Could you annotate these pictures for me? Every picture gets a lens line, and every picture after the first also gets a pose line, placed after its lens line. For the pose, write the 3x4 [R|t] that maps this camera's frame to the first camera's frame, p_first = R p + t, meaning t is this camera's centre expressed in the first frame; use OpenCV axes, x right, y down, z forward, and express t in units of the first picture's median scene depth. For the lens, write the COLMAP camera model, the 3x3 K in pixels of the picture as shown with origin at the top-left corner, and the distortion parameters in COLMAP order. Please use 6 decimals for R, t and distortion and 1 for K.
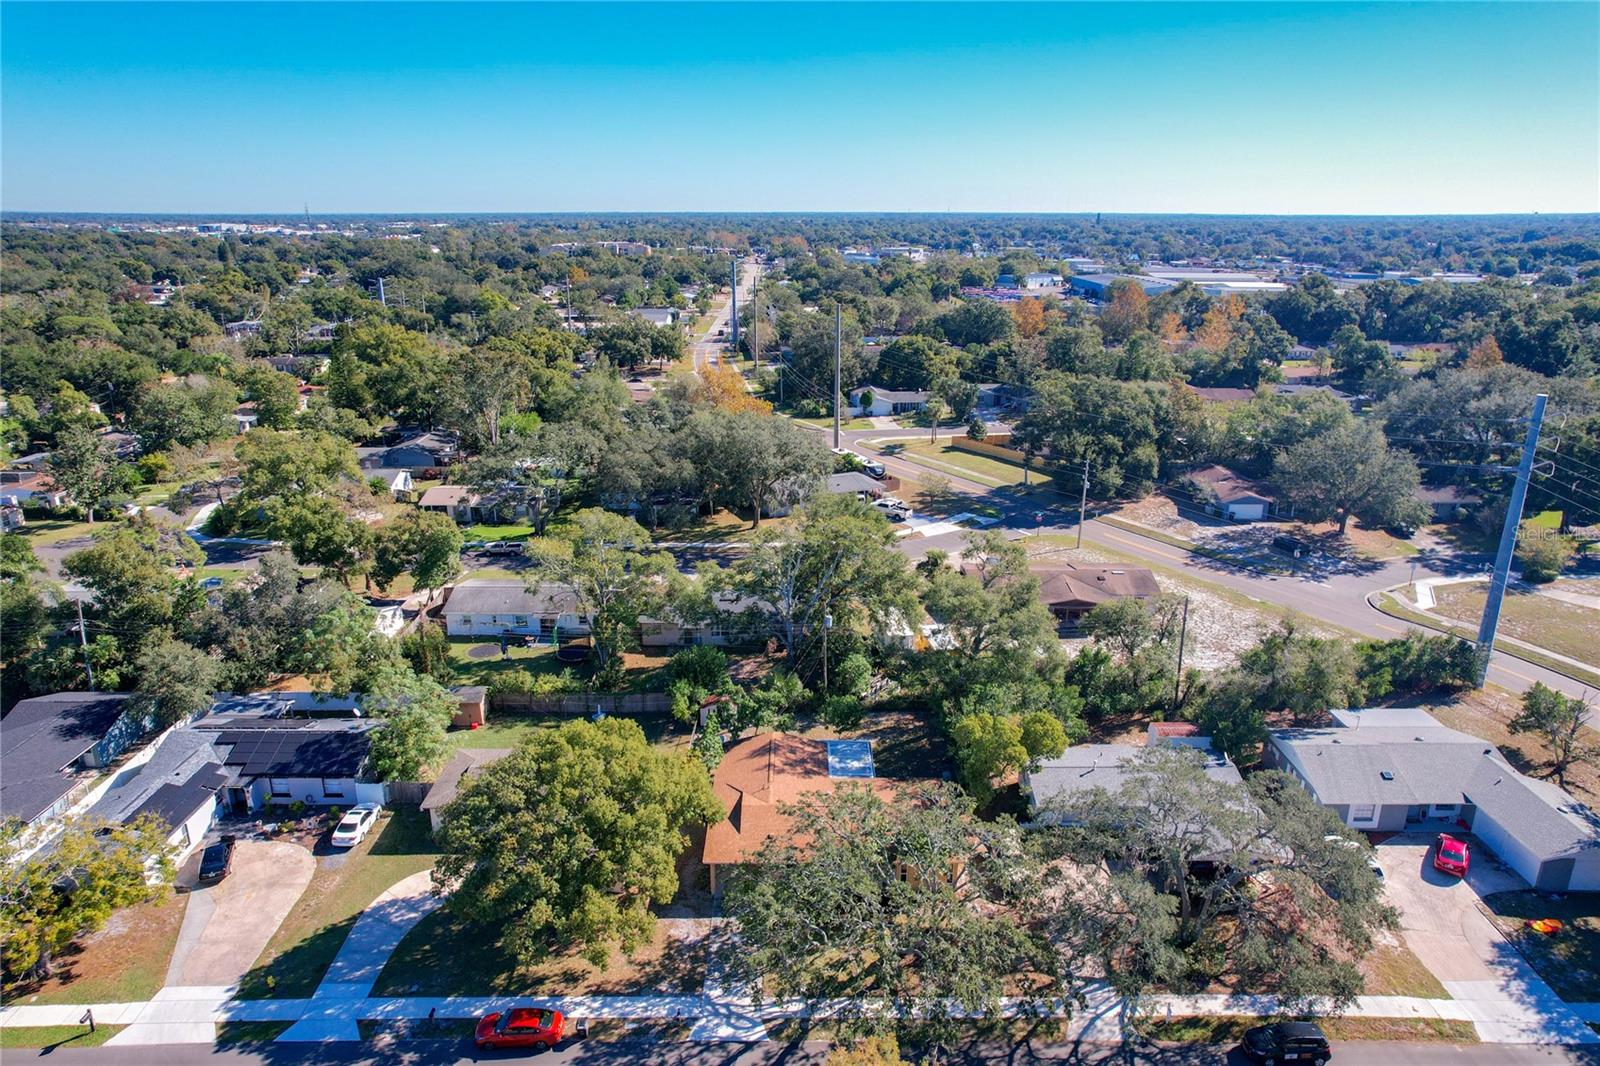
lens RADIAL K [[1016.1, 0, 802.9], [0, 1016.1, 535.8], [0, 0, 1]] dist [-0.048362, 0.048280]
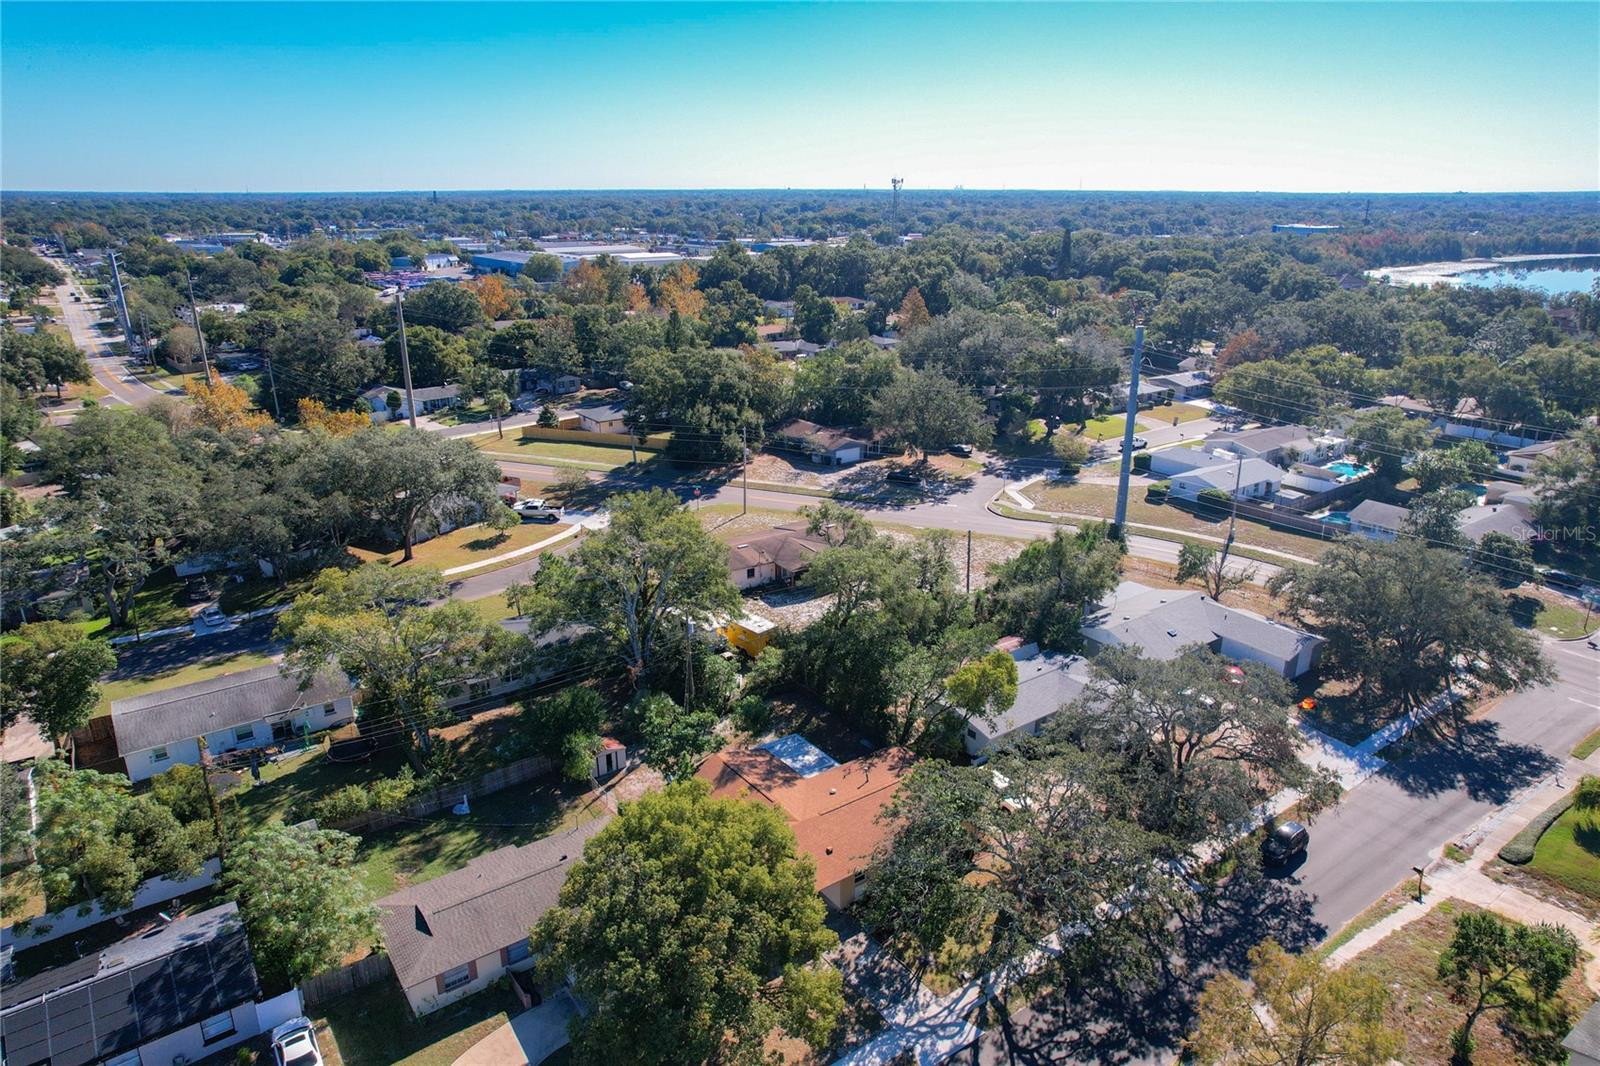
lens RADIAL K [[1016.1, 0, 790.5], [0, 1016.1, 527.4], [0, 0, 1]] dist [-0.048362, 0.048280]
pose [[0.811224, -0.186639, 0.554149, -0.248422], [0.179406, 0.981428, 0.067915, -0.033142], [-0.556533, 0.044323, 0.829643, 0.102987]]
